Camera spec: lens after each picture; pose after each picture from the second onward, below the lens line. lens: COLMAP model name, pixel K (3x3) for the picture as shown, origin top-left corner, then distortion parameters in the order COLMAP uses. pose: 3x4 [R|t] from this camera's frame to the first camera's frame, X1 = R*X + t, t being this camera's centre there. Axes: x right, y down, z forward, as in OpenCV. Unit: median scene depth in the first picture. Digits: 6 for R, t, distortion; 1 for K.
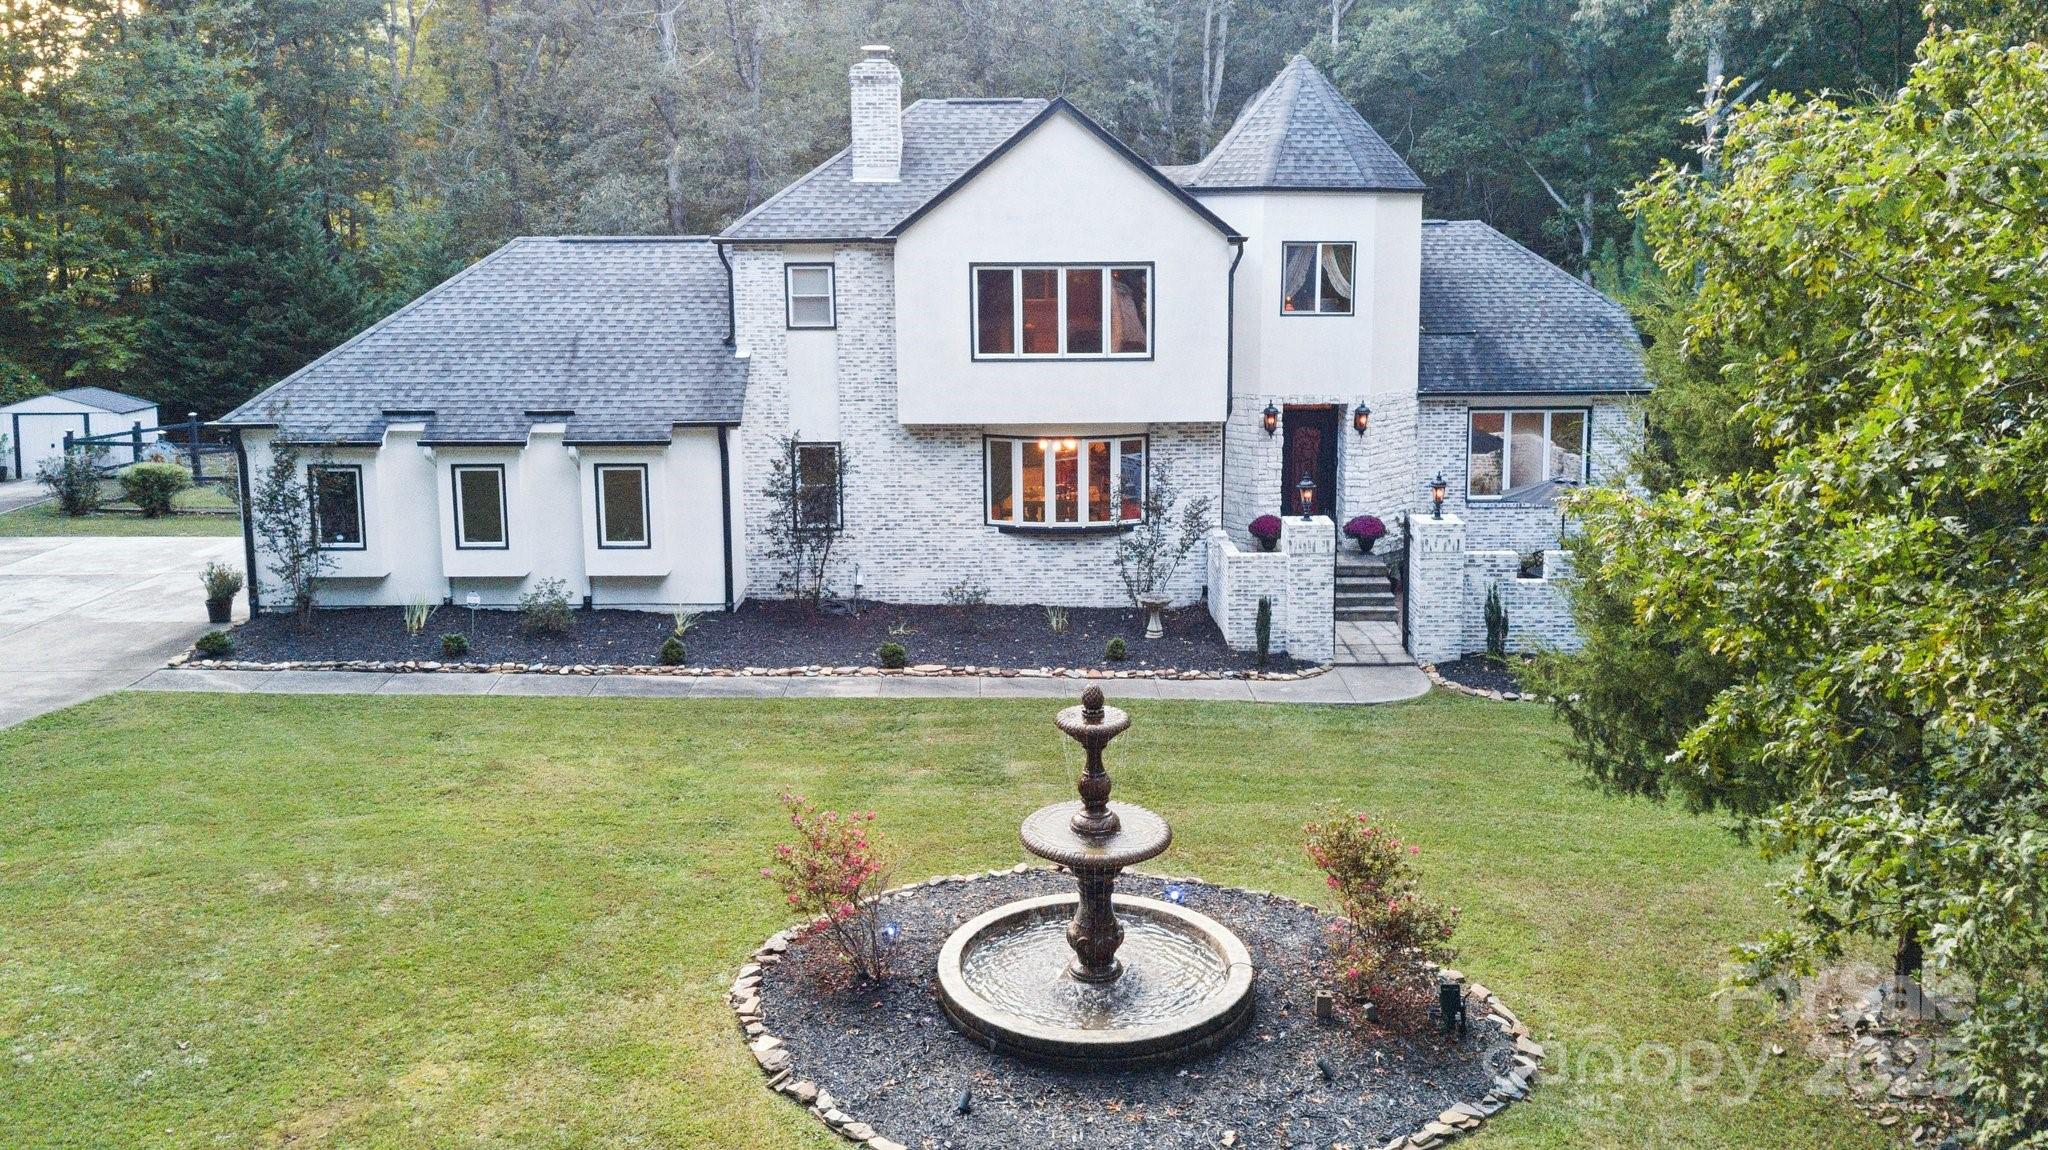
lens RADIAL K [[1575.7, 0, 1029.9], [0, 1575.7, 436.8], [0, 0, 1]] dist [-0.033519, 0.000495]
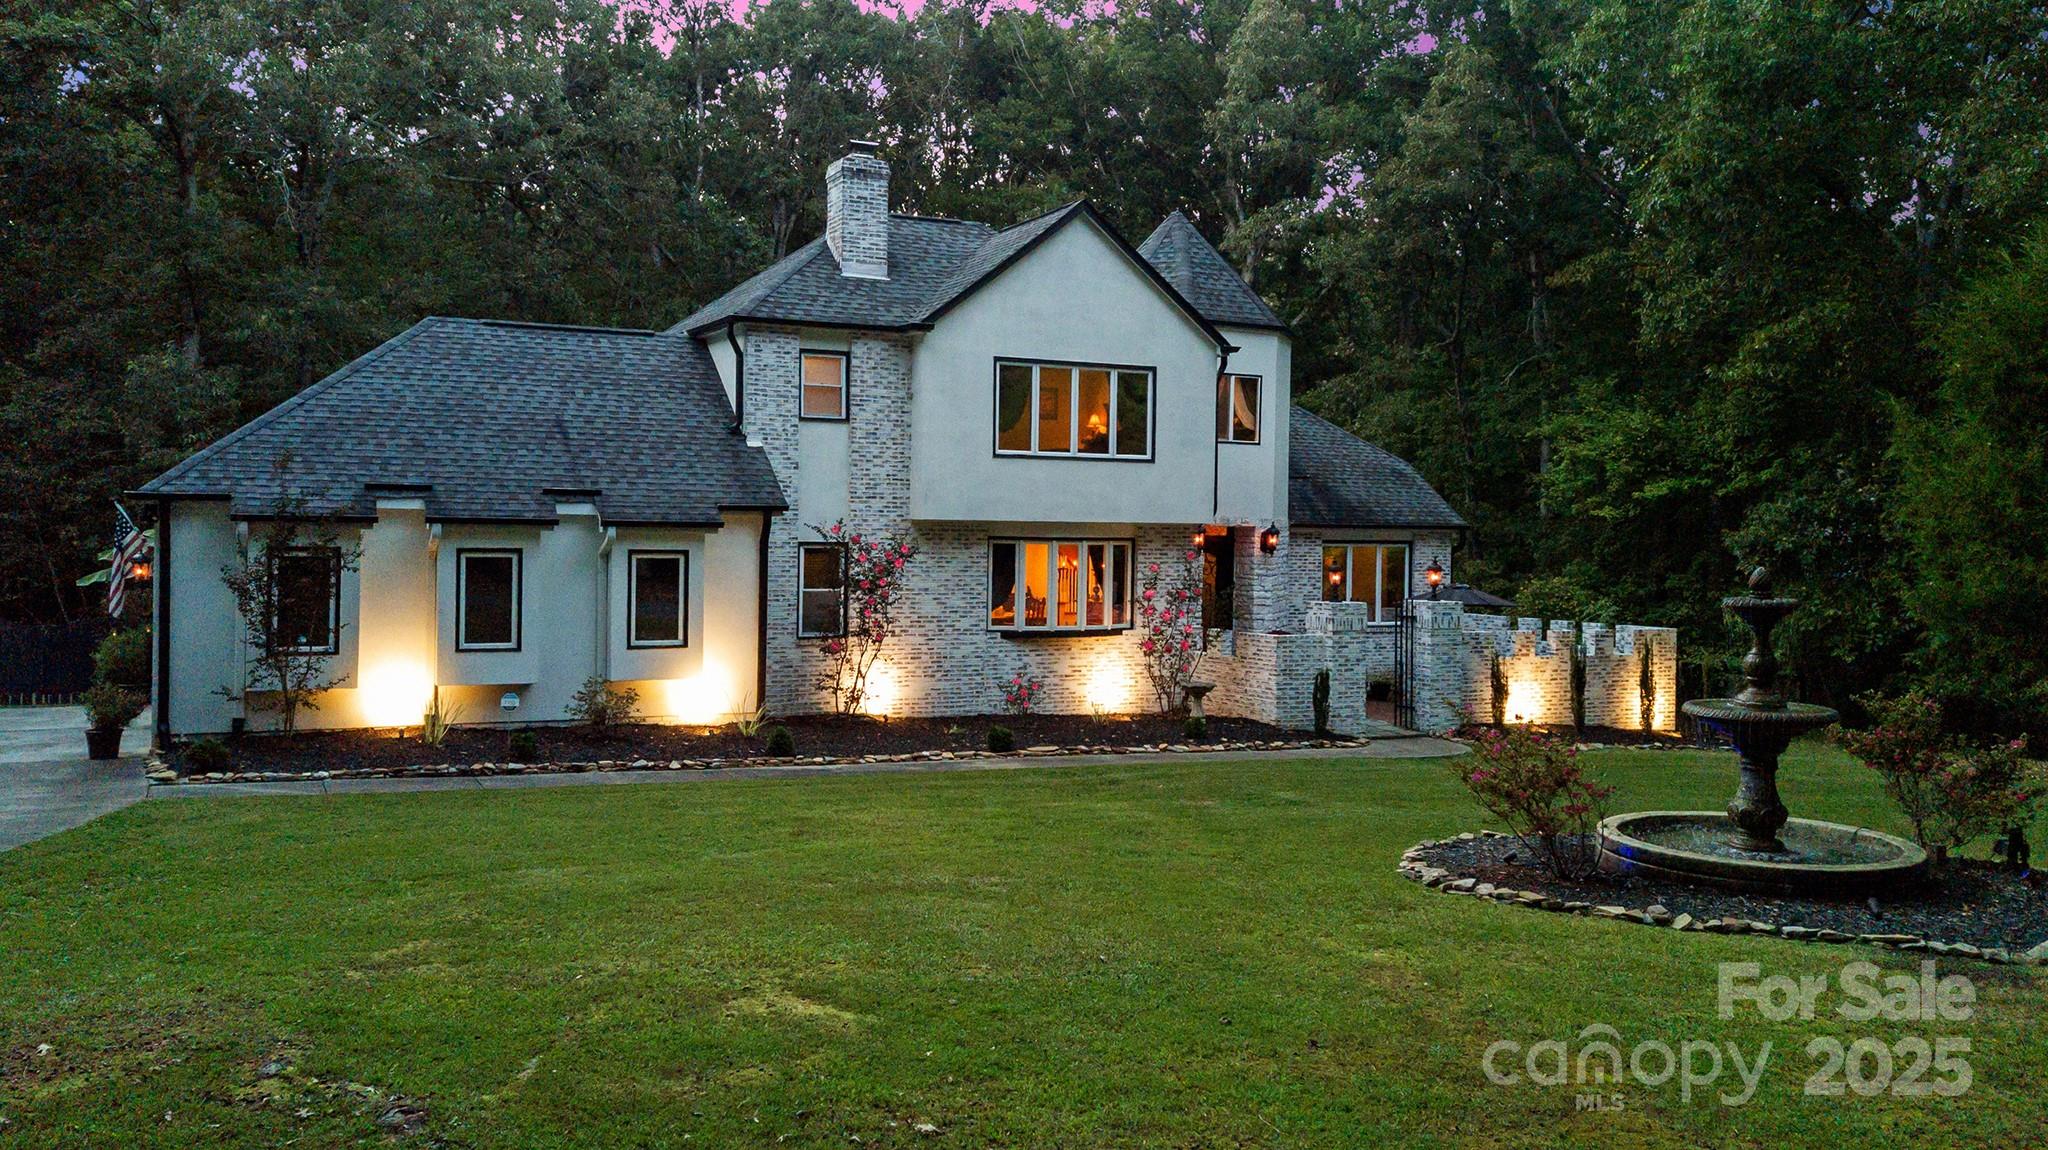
lens RADIAL K [[1613.3, 0, 1031.3], [0, 1613.3, 517.3], [0, 0, 1]] dist [0.002222, -0.001428]
pose [[0.909199, 0.018757, 0.415938, -0.428770], [0.038267, 0.990992, -0.128337, 0.118210], [-0.414599, 0.132601, 0.900292, 0.088942]]
